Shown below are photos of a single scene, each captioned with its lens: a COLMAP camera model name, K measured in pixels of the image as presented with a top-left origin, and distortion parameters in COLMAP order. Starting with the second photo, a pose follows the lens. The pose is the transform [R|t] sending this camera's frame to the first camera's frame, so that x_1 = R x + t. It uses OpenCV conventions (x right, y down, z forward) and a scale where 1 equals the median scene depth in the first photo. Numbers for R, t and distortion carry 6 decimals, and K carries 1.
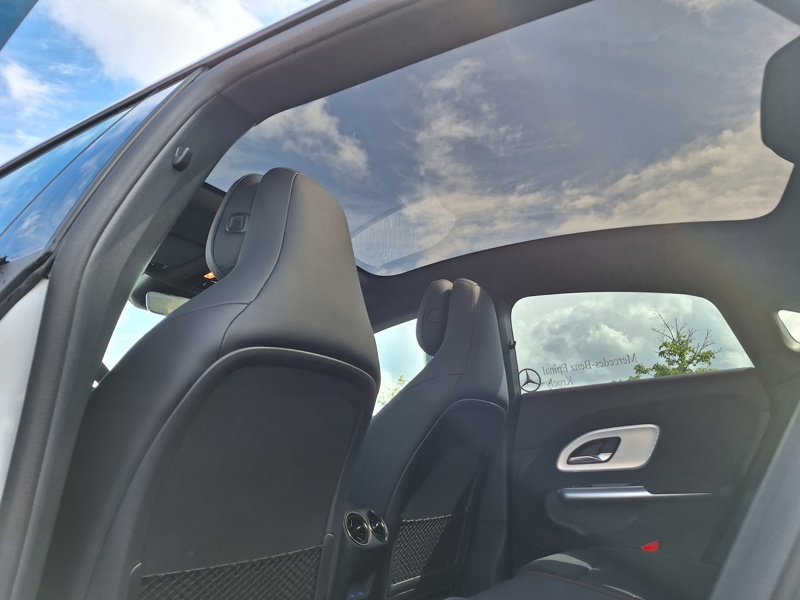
lens RADIAL K [[565.3, 0, 400.8], [0, 565.3, 306.3], [0, 0, 1]] dist [0.071096, -0.102703]
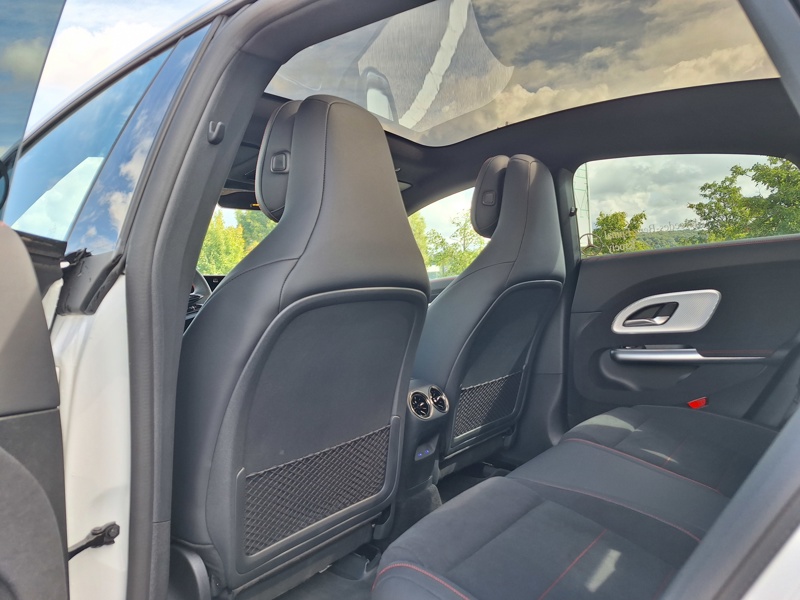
lens RADIAL K [[565.3, 0, 400.8], [0, 565.3, 306.3], [0, 0, 1]] dist [0.071096, -0.102703]
pose [[0.989313, -0.030854, -0.142503, 0.049204], [0.076310, 0.942377, 0.325735, -0.160048], [0.124241, -0.333128, 0.934660, -0.015770]]
